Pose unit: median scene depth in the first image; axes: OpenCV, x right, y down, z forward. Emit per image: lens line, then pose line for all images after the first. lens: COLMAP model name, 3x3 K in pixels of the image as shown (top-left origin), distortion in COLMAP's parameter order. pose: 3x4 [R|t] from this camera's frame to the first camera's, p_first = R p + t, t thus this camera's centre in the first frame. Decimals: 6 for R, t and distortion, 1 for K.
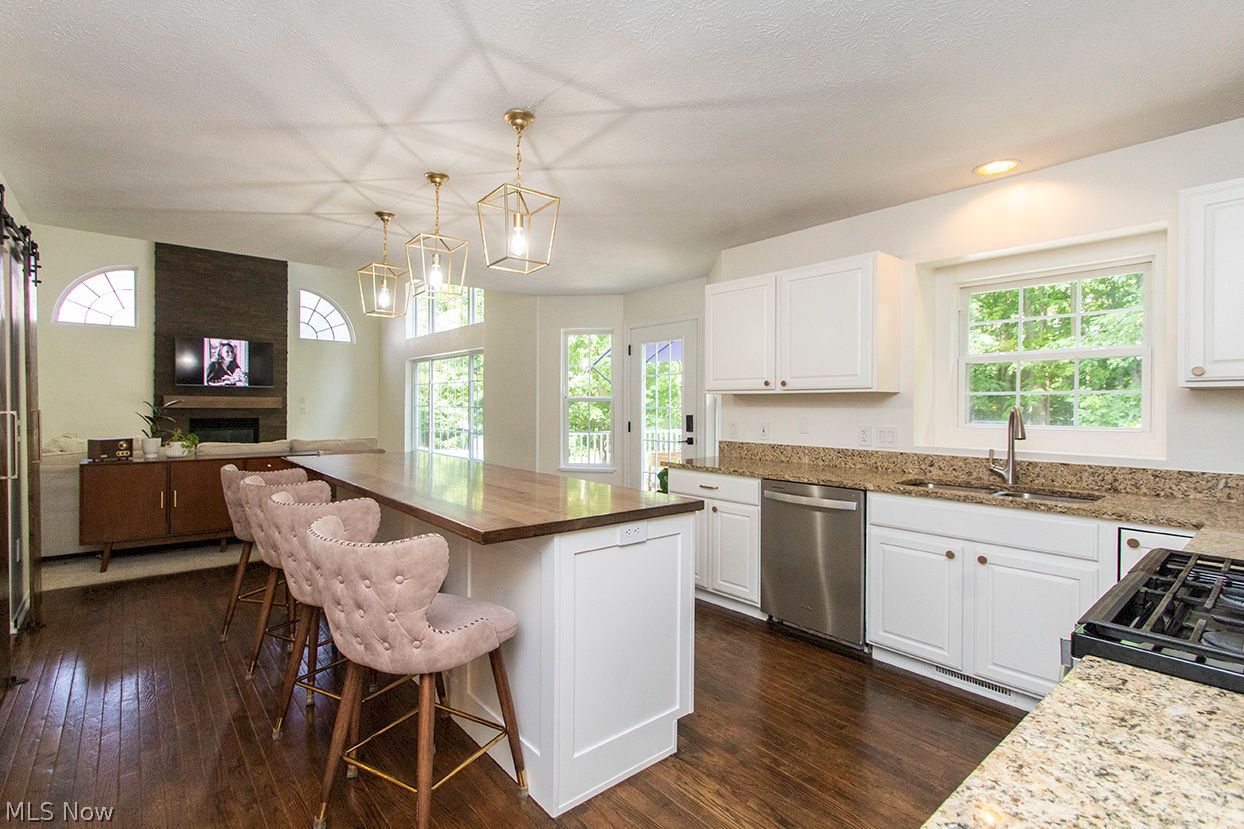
lens RADIAL K [[580.6, 0, 605.3], [0, 580.6, 405.0], [0, 0, 1]] dist [0.002082, 0.000668]
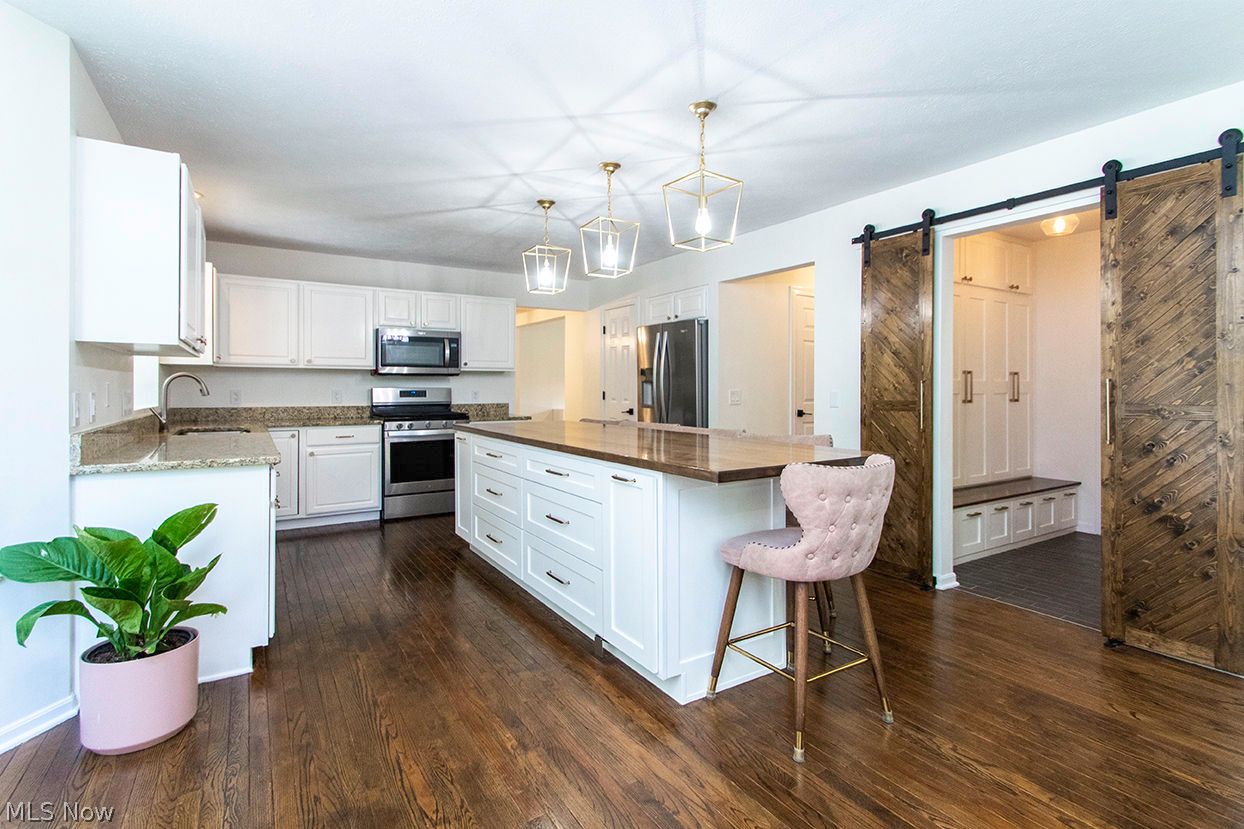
lens RADIAL K [[575.2, 0, 617.7], [0, 575.2, 382.2], [0, 0, 1]] dist [0.000035, 0.000094]
pose [[-0.992985, -0.008230, 0.117952, -0.385014], [-0.008753, 0.999954, -0.003915, 0.014193], [-0.117914, -0.004920, -0.993012, 1.832287]]
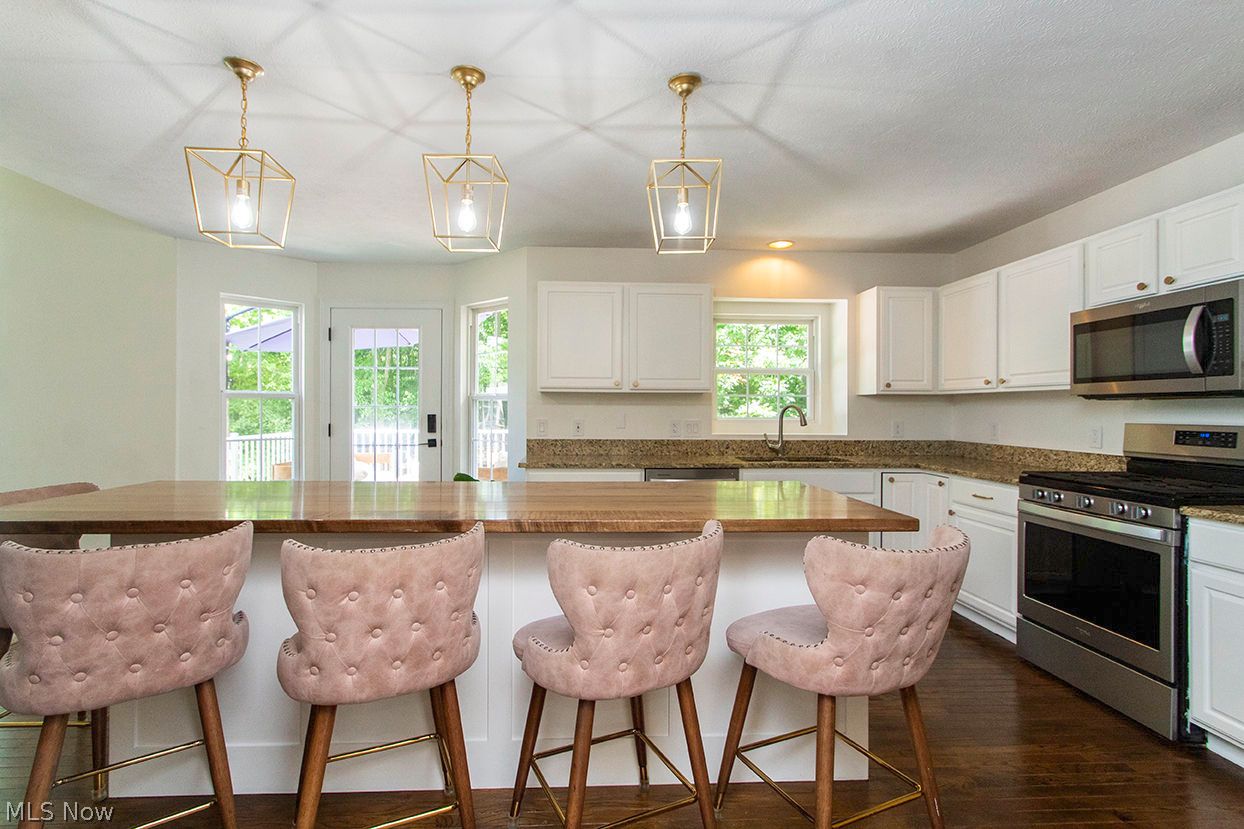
lens RADIAL K [[580.6, 0, 605.3], [0, 580.6, 405.0], [0, 0, 1]] dist [0.002082, 0.000668]
pose [[0.596249, 0.002395, 0.802796, -0.668055], [-0.002507, 0.999996, -0.001121, 0.005576], [-0.802796, -0.001344, 0.596252, 0.395518]]
